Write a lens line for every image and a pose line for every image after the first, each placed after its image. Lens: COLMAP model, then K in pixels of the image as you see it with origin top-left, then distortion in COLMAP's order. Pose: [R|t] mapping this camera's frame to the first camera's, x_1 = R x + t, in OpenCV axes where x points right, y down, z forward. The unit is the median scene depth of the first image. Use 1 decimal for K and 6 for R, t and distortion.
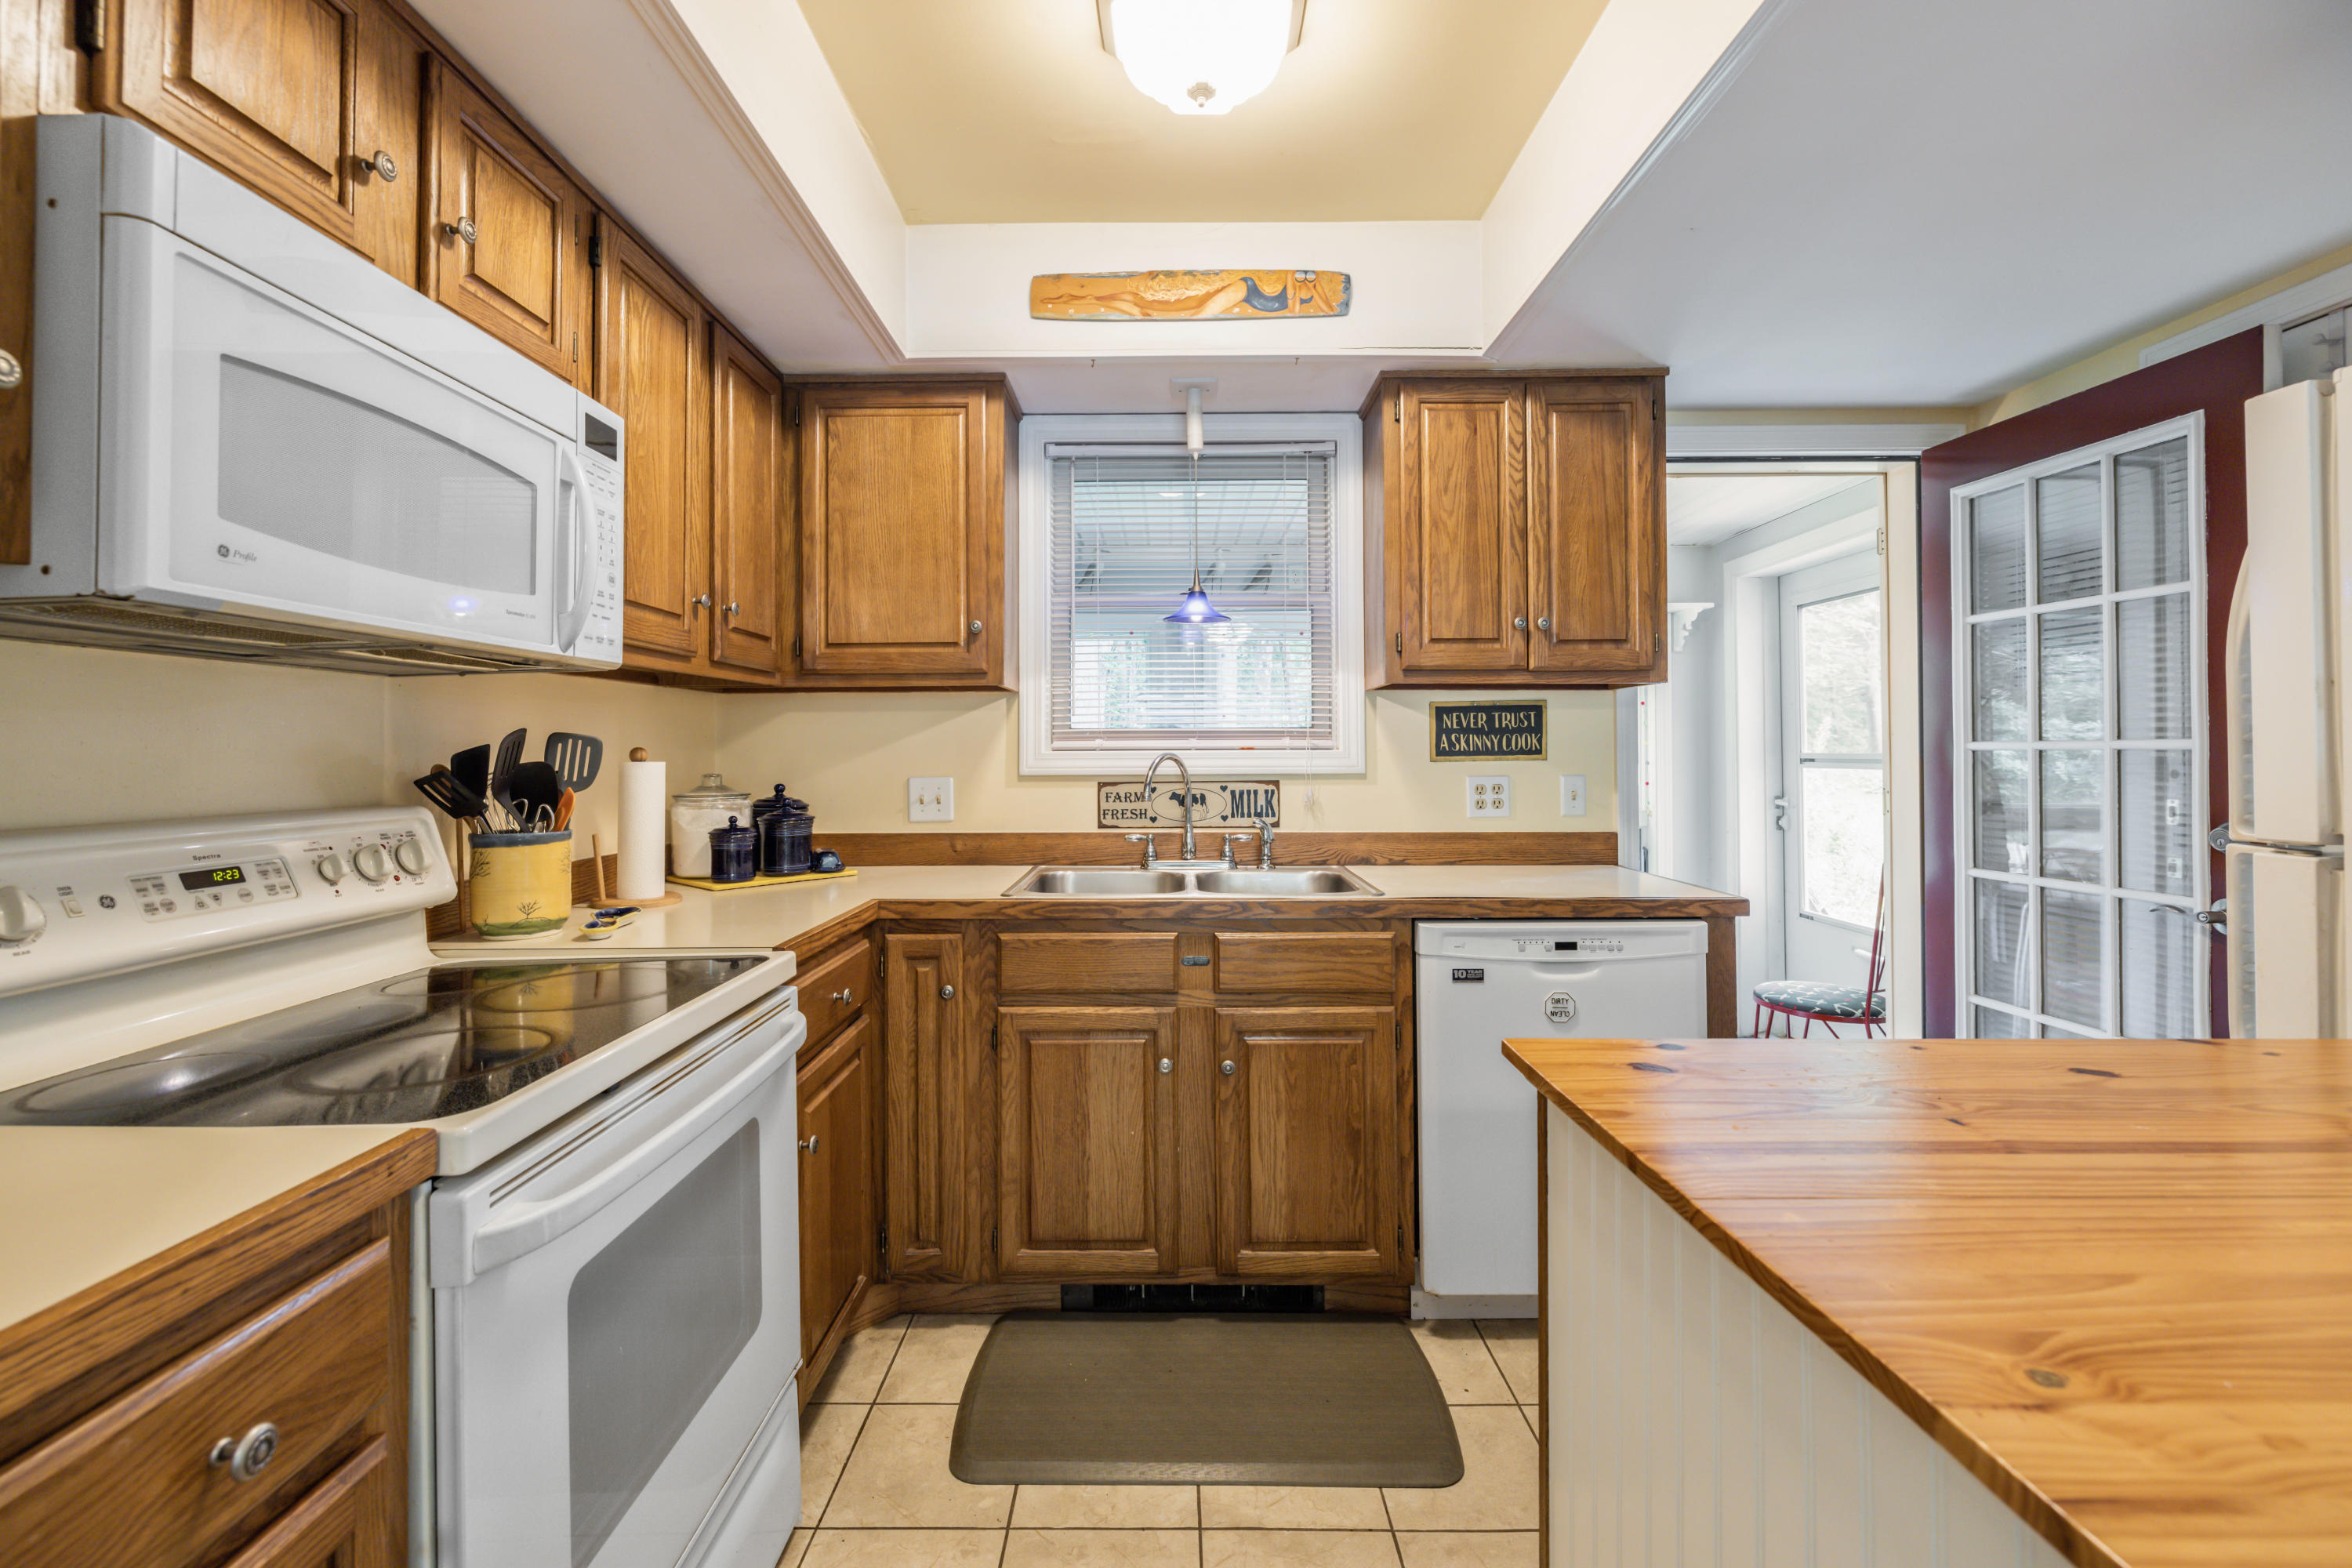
lens RADIAL K [[986.1, 0, 1164.8], [0, 986.1, 747.0], [0, 0, 1]] dist [0.000127, 0.000034]
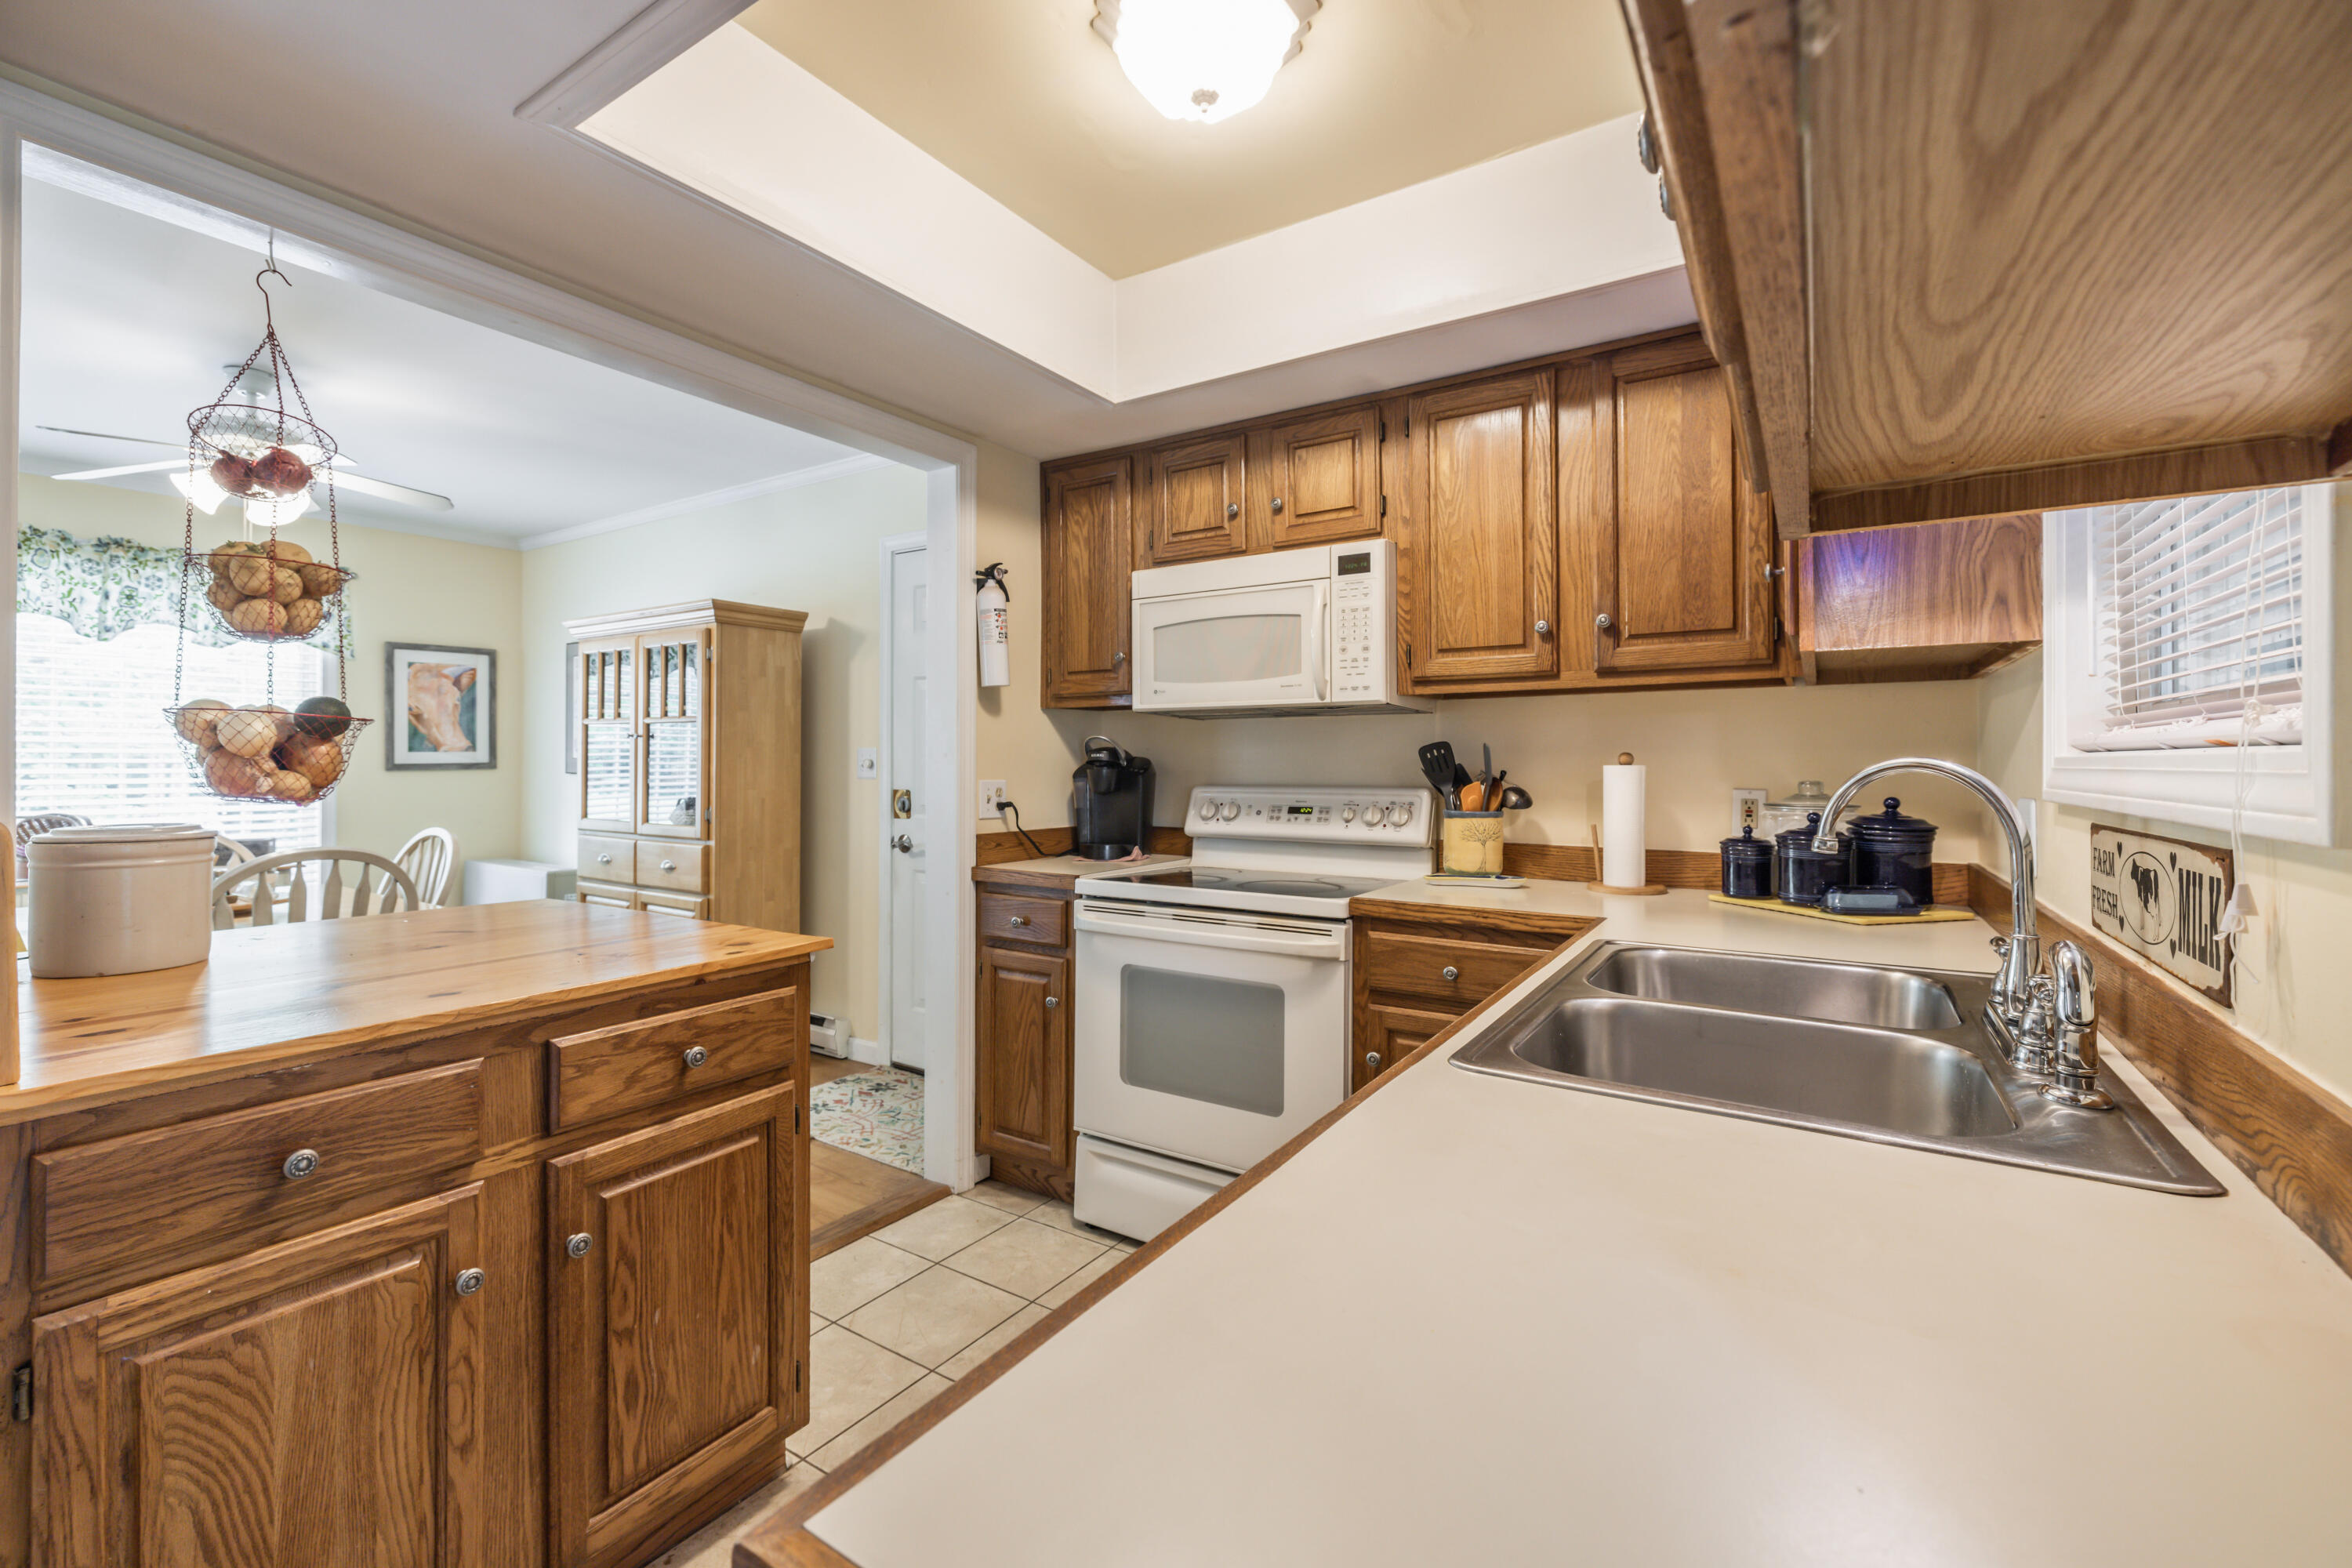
lens RADIAL K [[986.1, 0, 1164.8], [0, 986.1, 747.0], [0, 0, 1]] dist [0.000127, 0.000034]
pose [[-0.546795, -0.010555, -0.837200, 1.034528], [0.004128, 0.999874, -0.015302, 0.013732], [0.837257, -0.011823, -0.546682, 1.746051]]
